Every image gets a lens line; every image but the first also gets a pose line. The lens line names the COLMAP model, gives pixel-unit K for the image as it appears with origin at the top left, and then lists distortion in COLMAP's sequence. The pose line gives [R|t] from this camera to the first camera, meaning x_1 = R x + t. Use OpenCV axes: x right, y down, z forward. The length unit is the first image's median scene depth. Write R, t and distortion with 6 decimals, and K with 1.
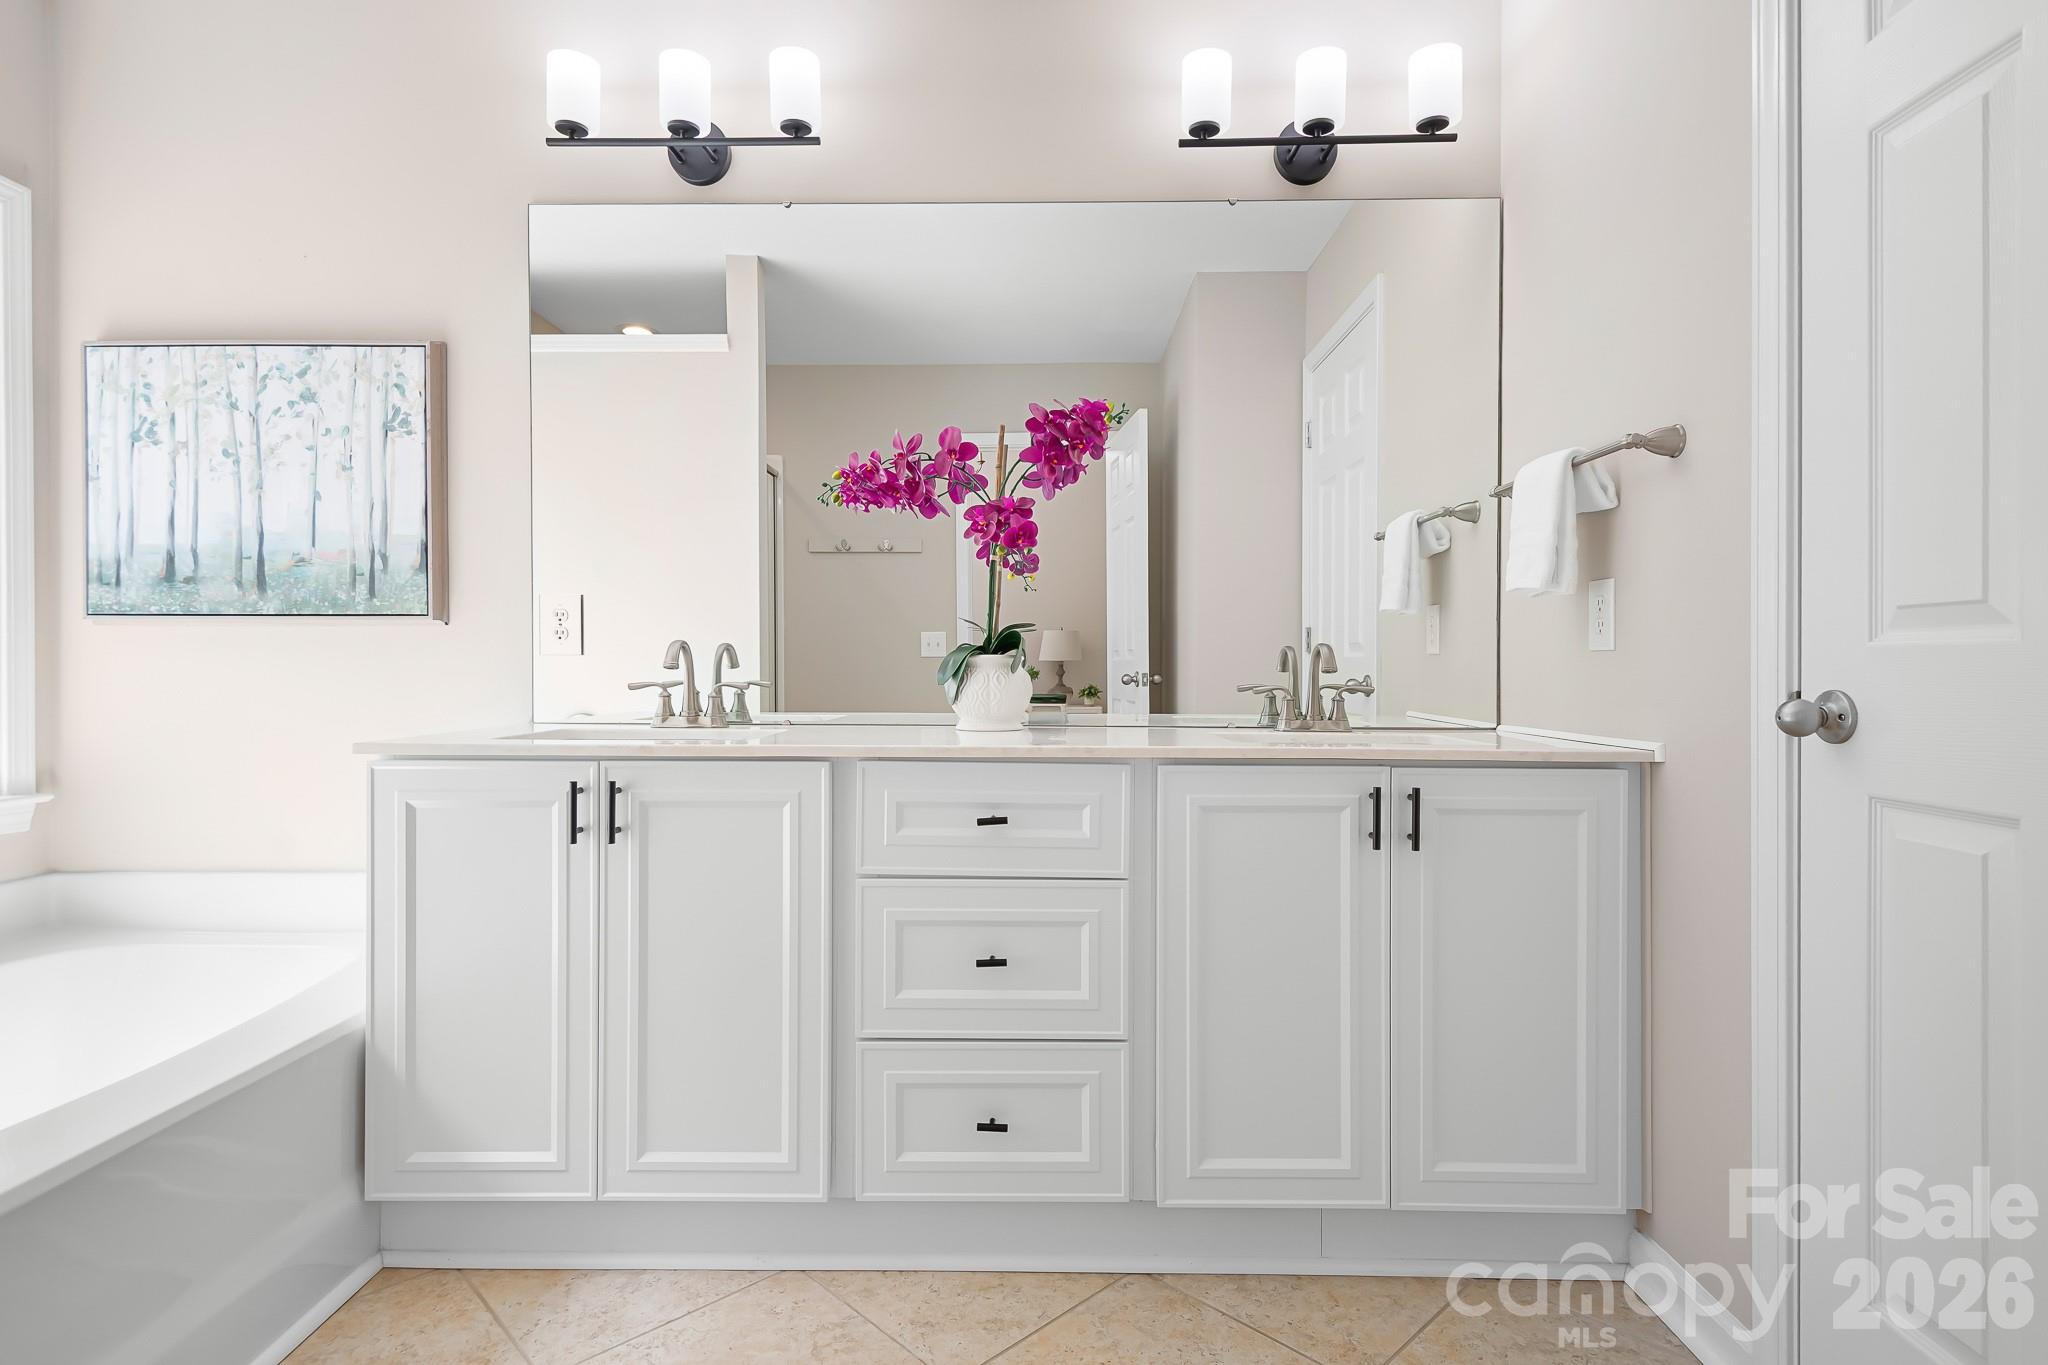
lens RADIAL K [[1077.8, 0, 1017.6], [0, 1077.8, 676.4], [0, 0, 1]] dist [0.019425, 0.000448]
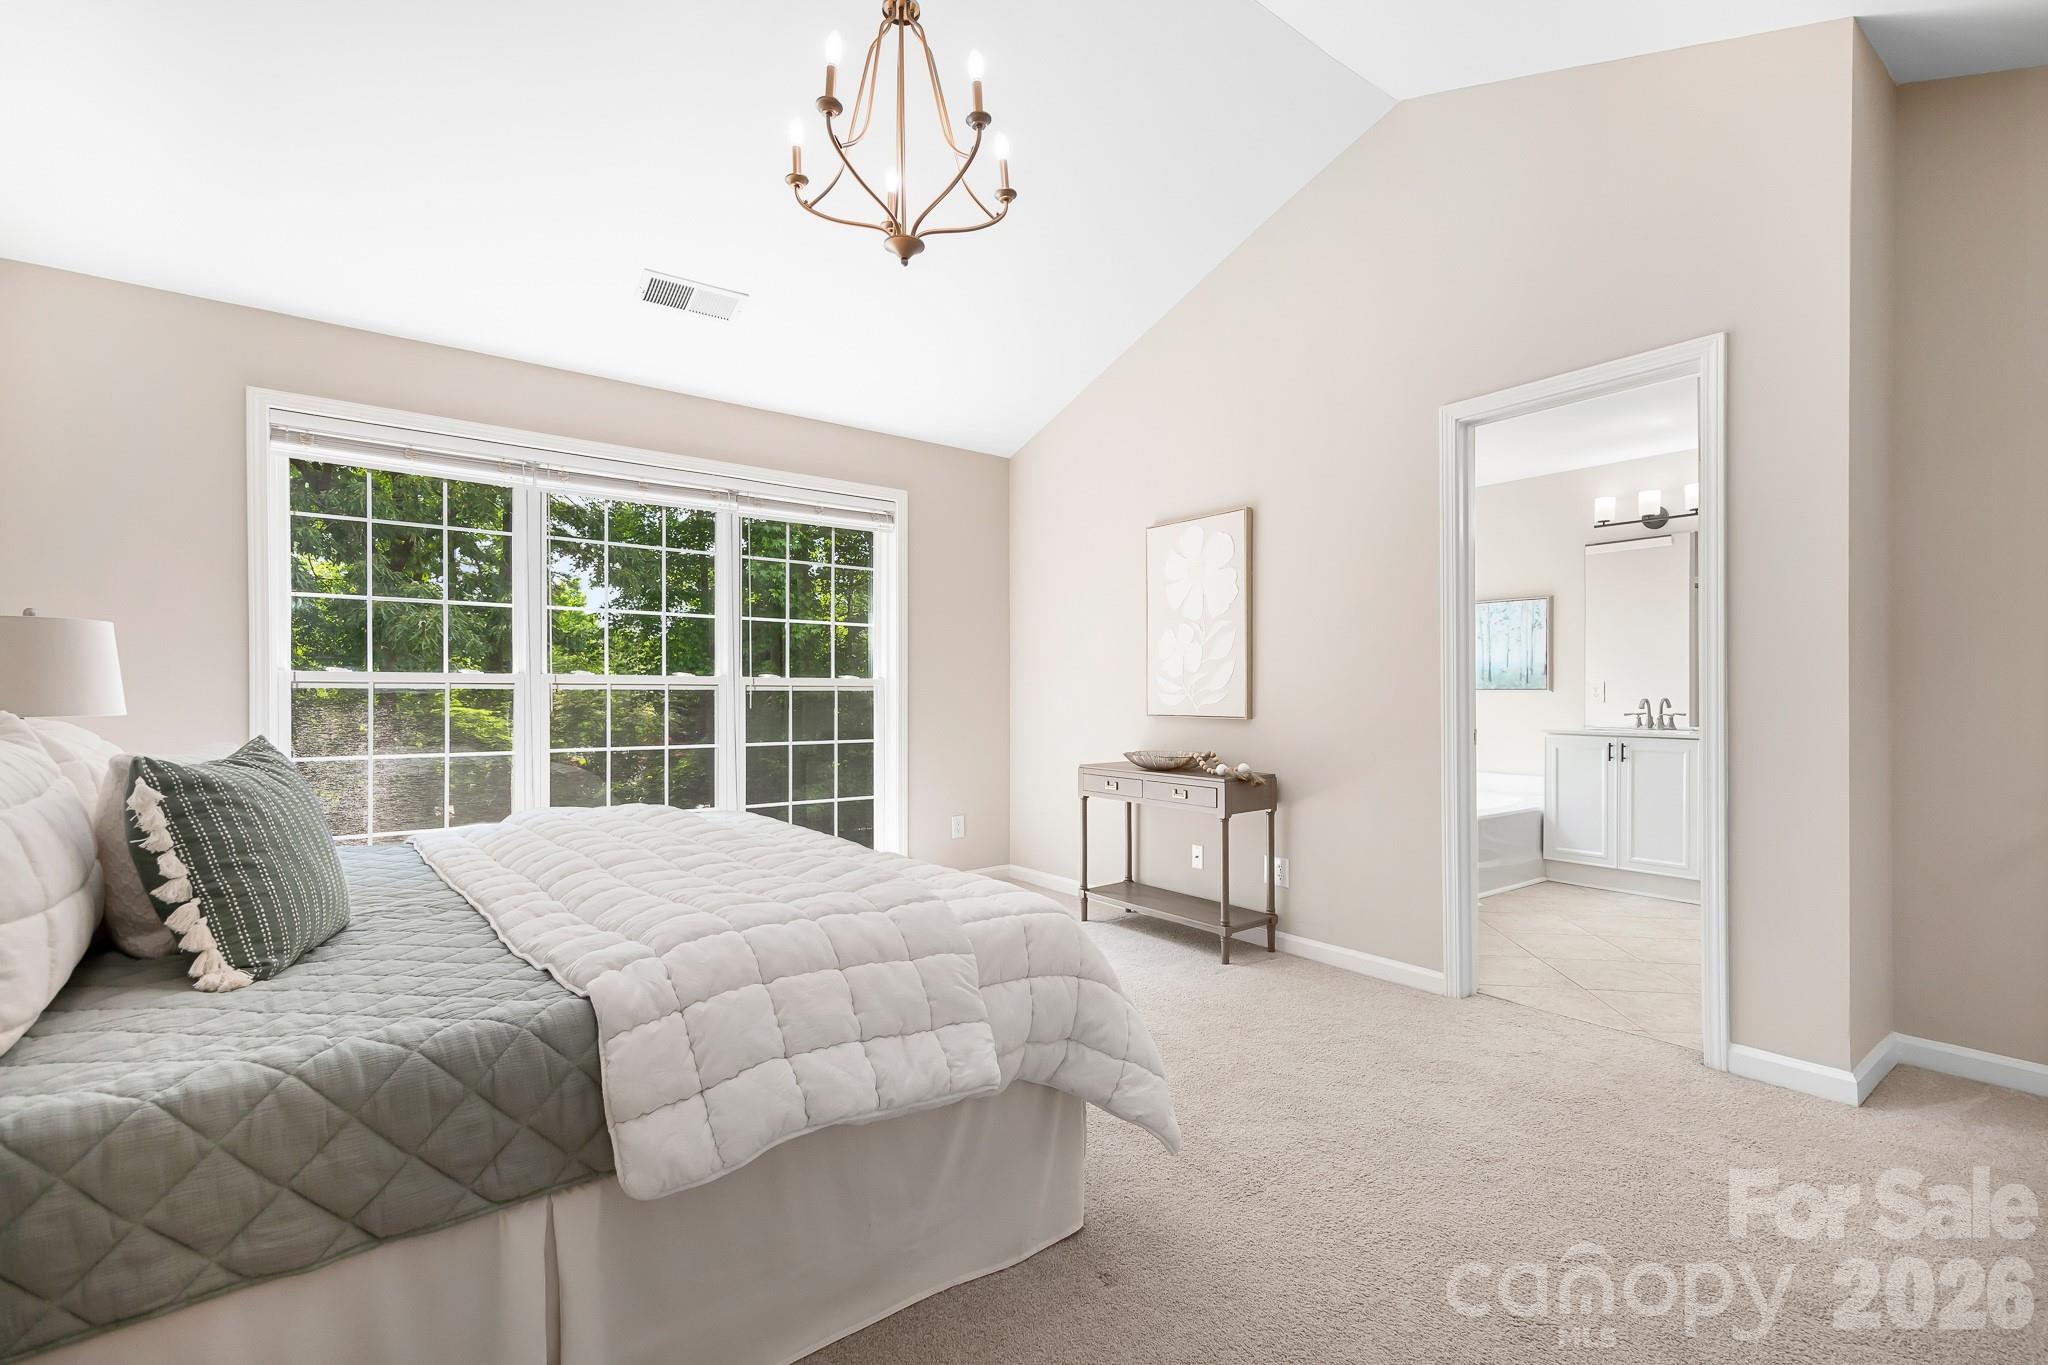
lens RADIAL K [[923.7, 0, 1028.3], [0, 923.7, 698.5], [0, 0, 1]] dist [0.003350, 0.000132]
pose [[0.638462, 0.003913, -0.769643, 0.501661], [-0.008648, 0.999960, -0.002091, -0.014194], [0.769604, 0.007991, 0.638471, -1.726314]]
